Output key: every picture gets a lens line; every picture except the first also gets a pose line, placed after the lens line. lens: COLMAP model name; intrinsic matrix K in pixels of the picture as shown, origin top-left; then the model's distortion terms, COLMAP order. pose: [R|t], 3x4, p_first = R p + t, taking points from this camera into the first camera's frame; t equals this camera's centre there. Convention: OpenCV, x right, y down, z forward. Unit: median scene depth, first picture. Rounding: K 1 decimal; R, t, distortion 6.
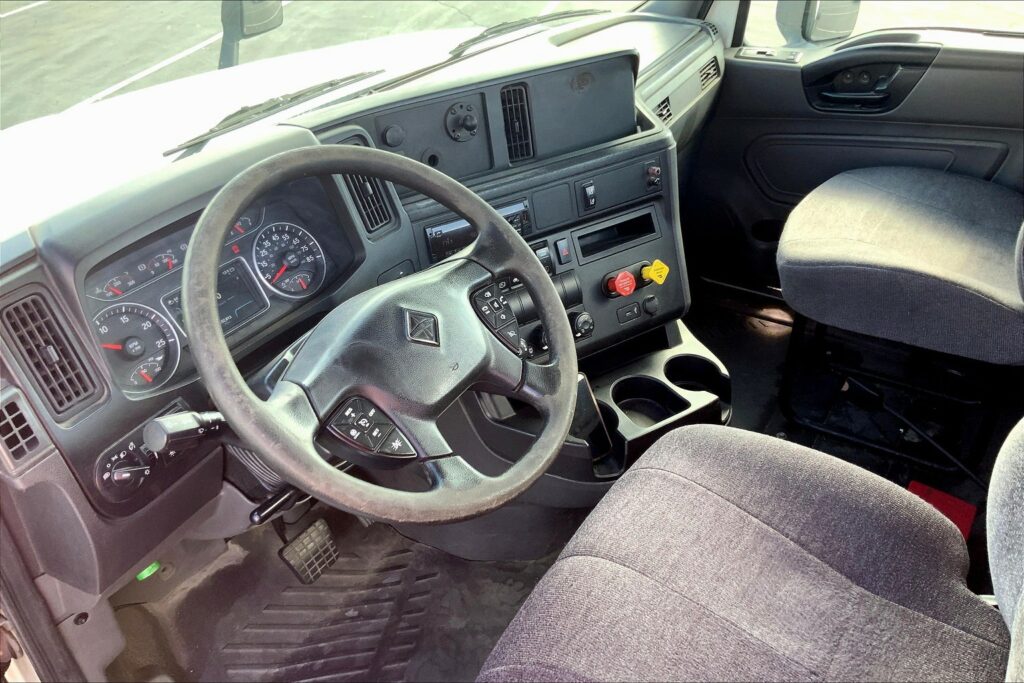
lens RADIAL K [[844.5, 0, 516.7], [0, 844.5, 348.9], [0, 0, 1]] dist [0.080302, -0.157398]
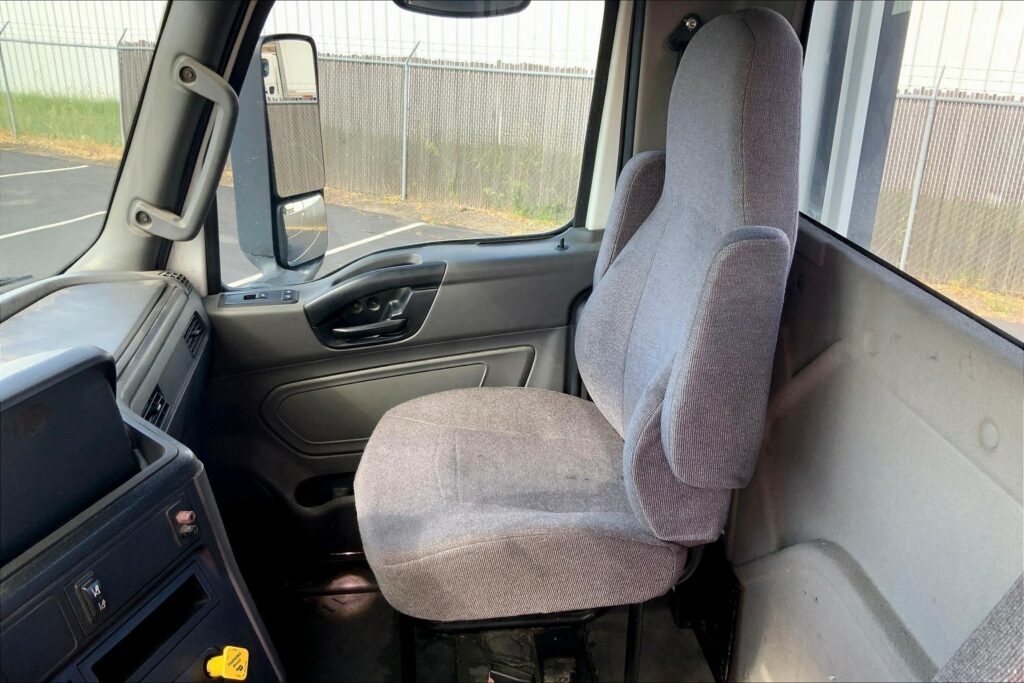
lens RADIAL K [[844.5, 0, 511.6], [0, 844.5, 336.9], [0, 0, 1]] dist [0.080302, -0.157398]
pose [[0.793696, -0.202986, 0.573449, 0.010726], [0.322234, 0.939854, -0.113313, -0.204661], [-0.515957, 0.274721, 0.811367, 0.315265]]
